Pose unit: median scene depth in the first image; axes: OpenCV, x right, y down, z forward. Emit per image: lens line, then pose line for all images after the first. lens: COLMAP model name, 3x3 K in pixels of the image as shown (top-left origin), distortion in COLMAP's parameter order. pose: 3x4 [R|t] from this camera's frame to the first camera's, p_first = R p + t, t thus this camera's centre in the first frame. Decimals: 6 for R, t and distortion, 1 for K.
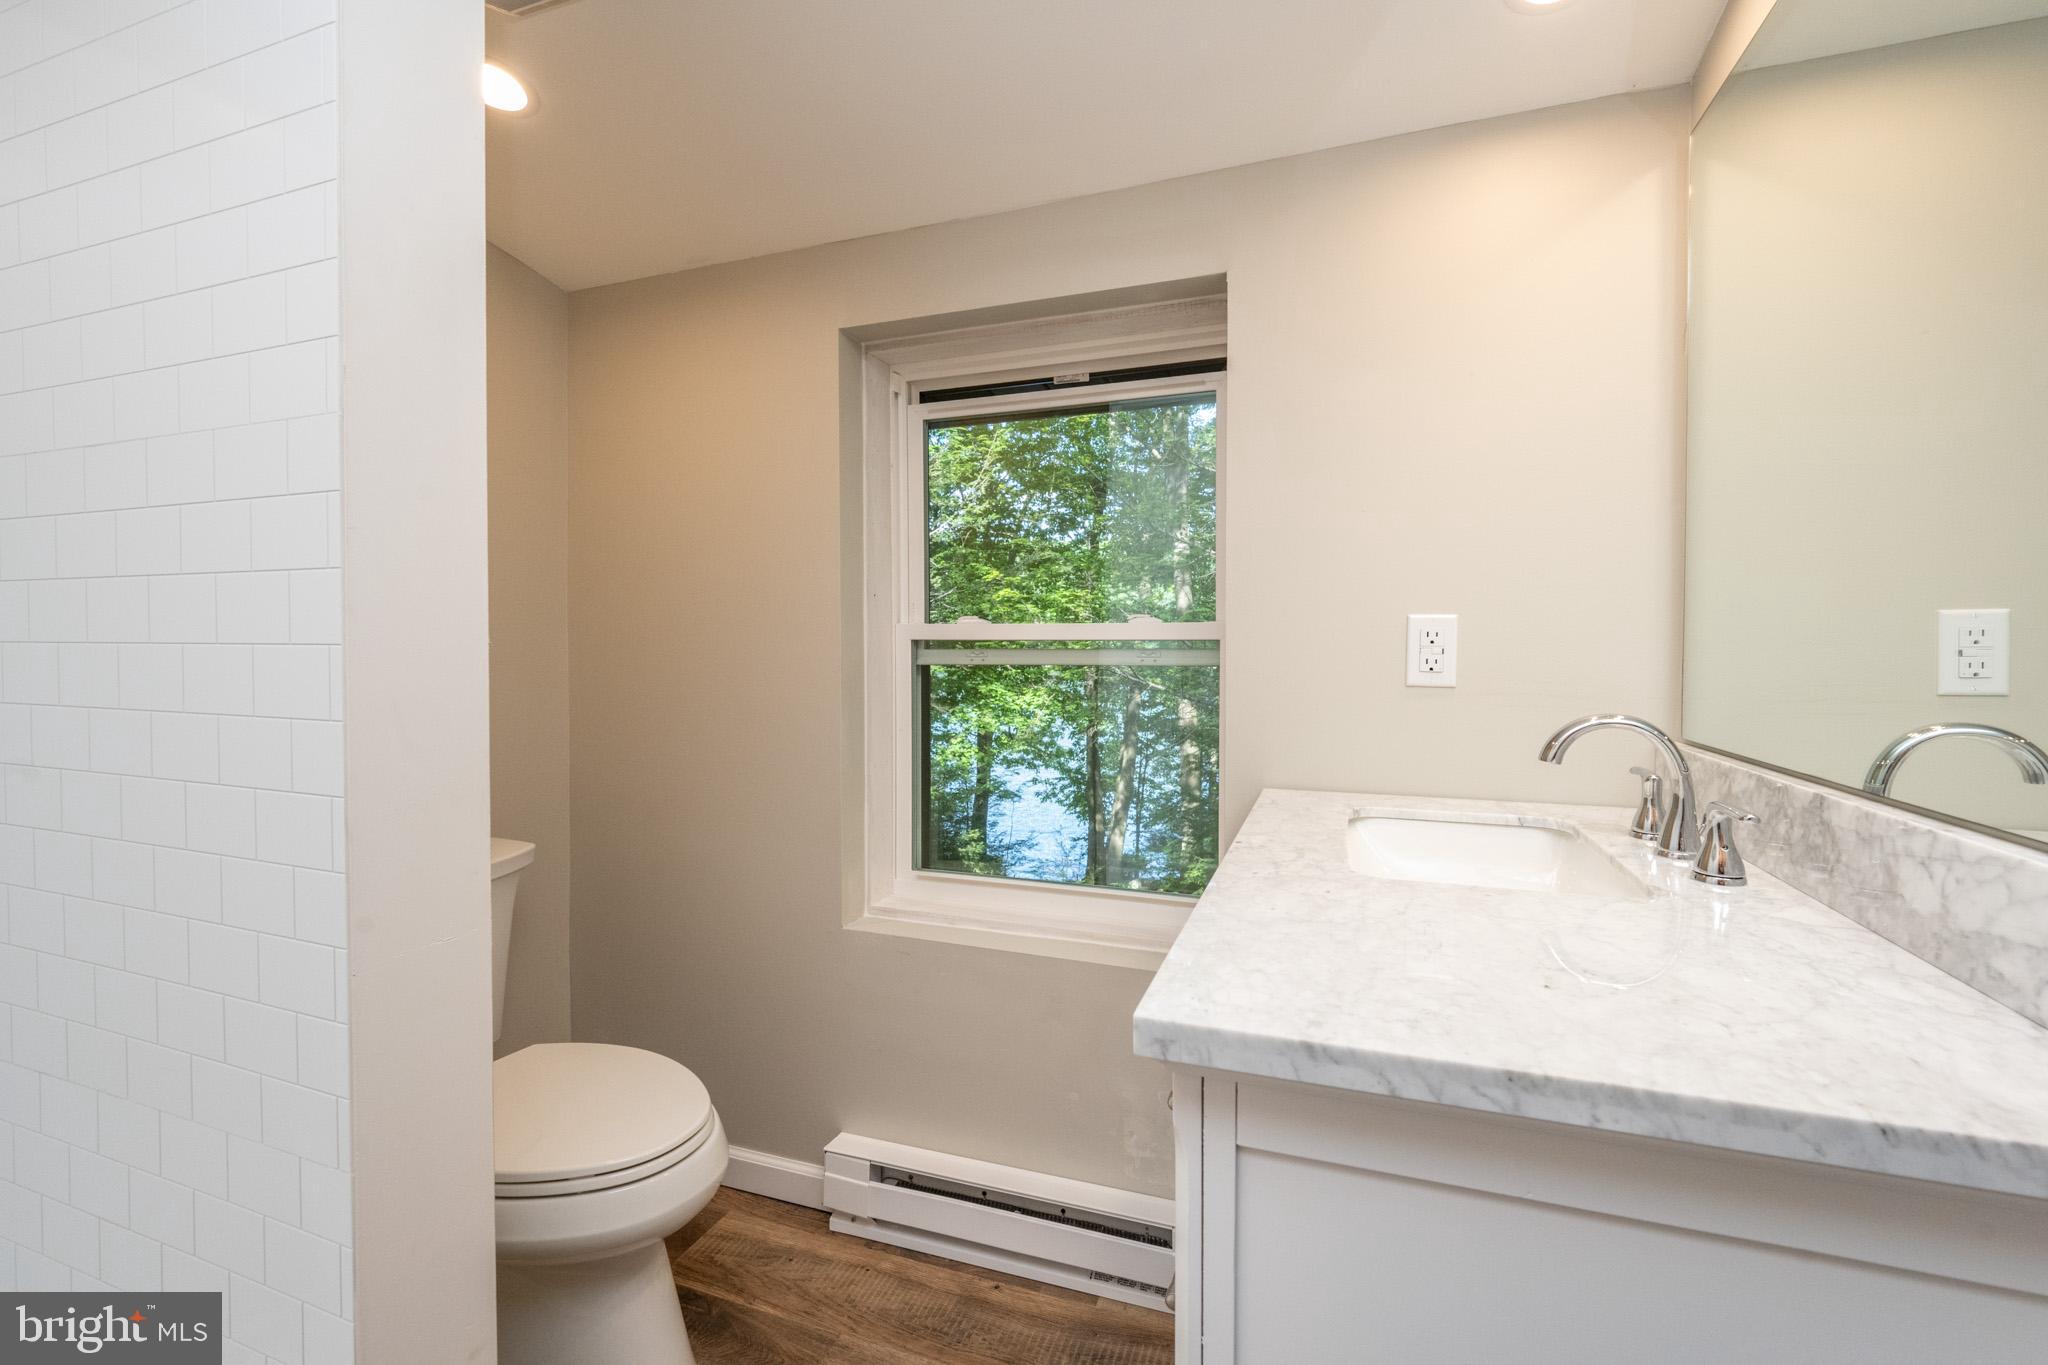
lens RADIAL K [[811.5, 0, 1032.8], [0, 811.5, 689.7], [0, 0, 1]] dist [-0.001753, 0.000255]
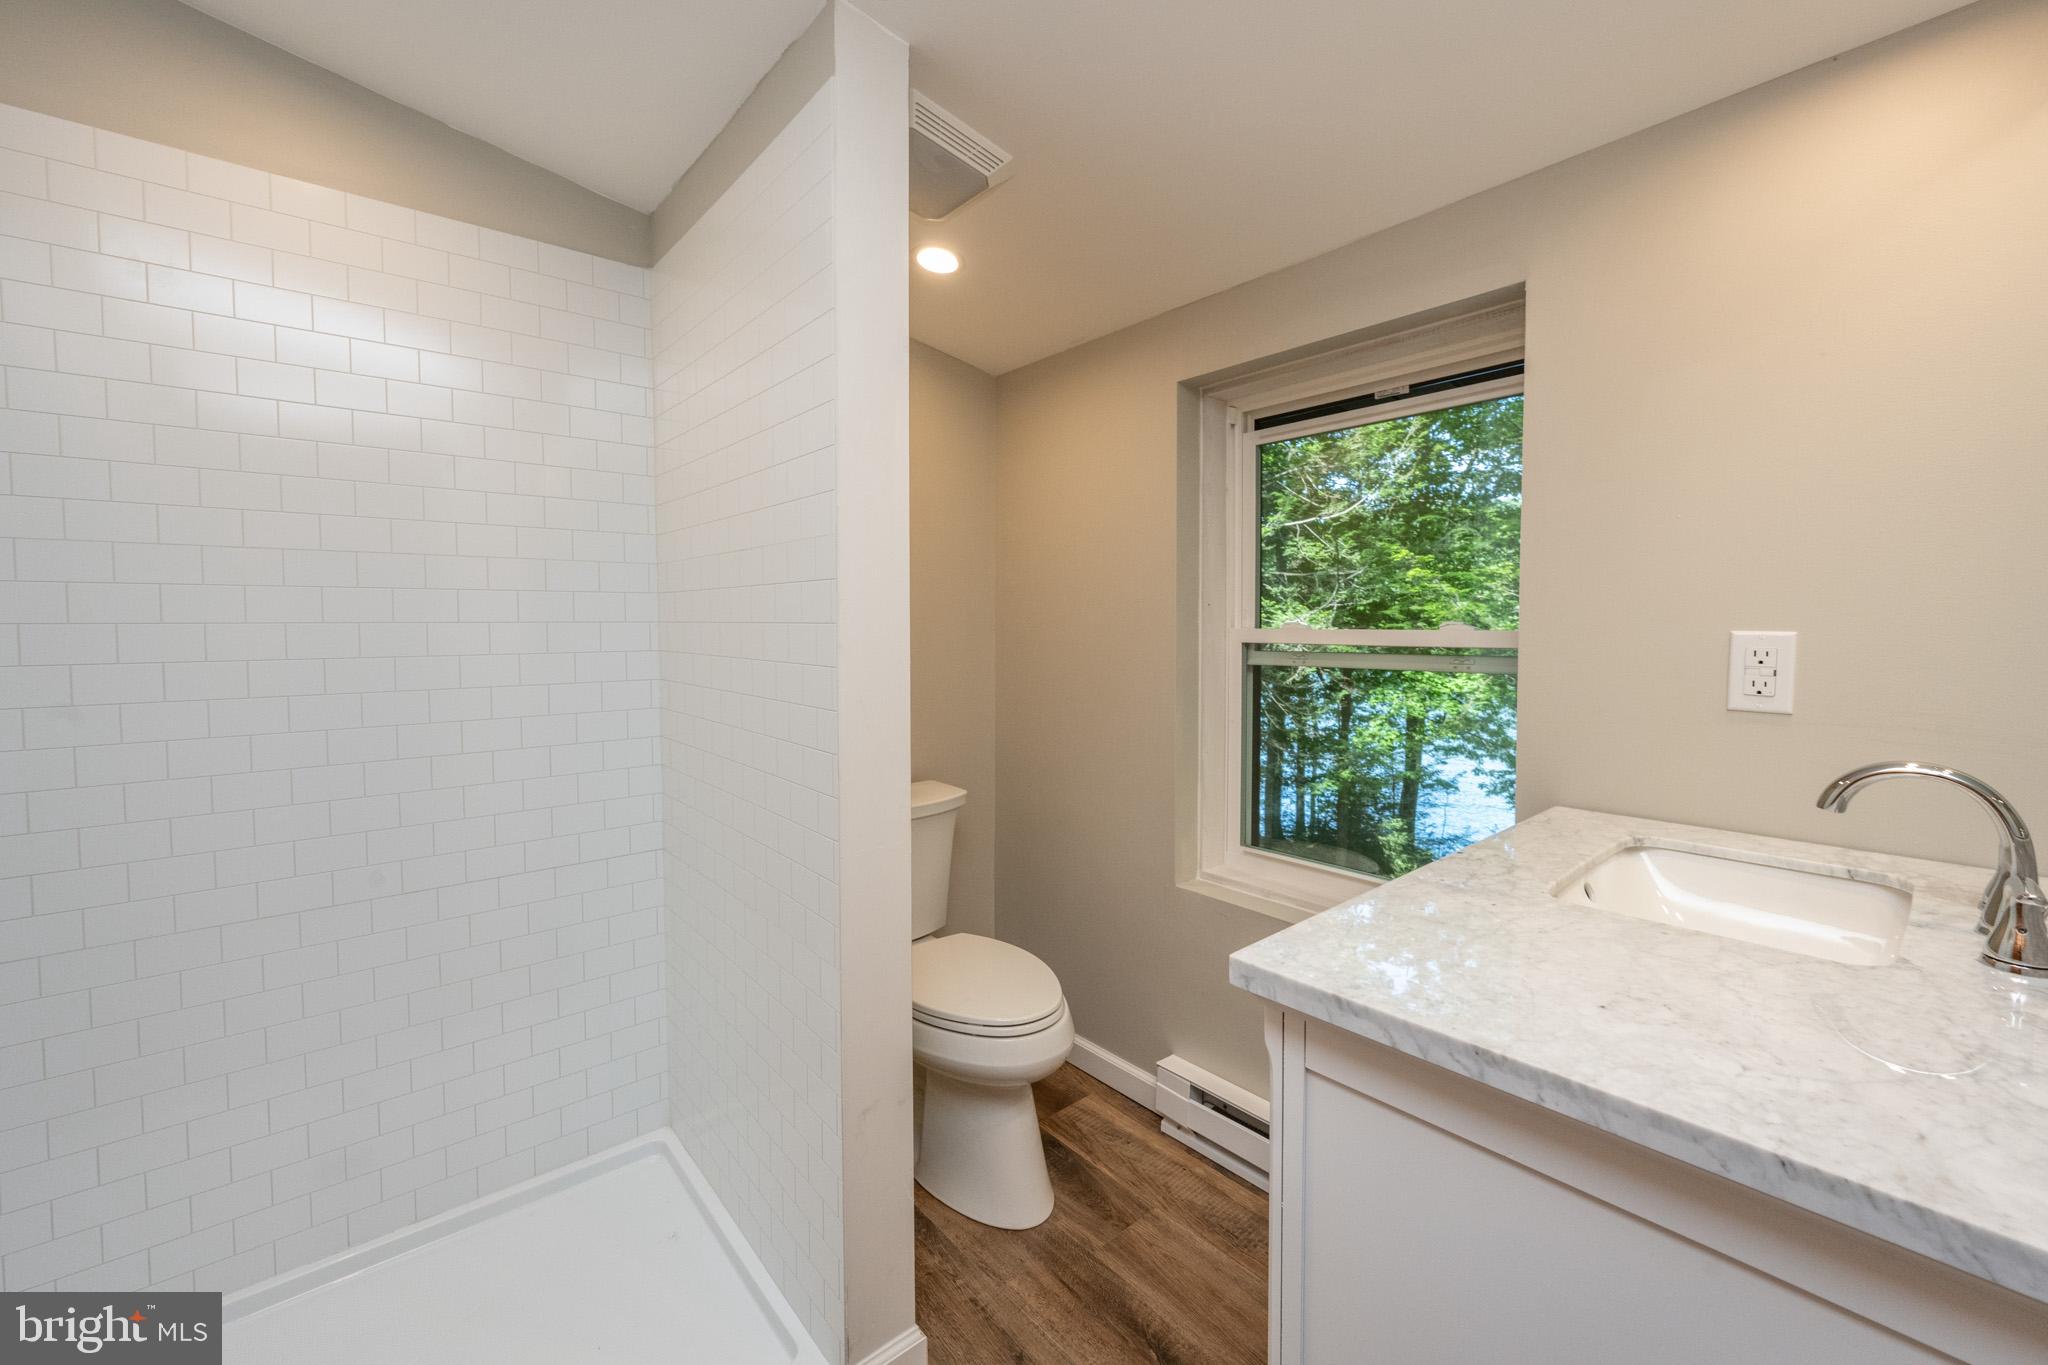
lens RADIAL K [[823.9, 0, 1024.0], [0, 823.9, 682.5], [0, 0, 1]] dist [-0.000751, -0.000478]
pose [[0.851645, 0.026286, -0.523459, 0.210226], [-0.011171, 0.999425, 0.032012, -0.042989], [0.523999, -0.021415, 0.851449, -0.148481]]
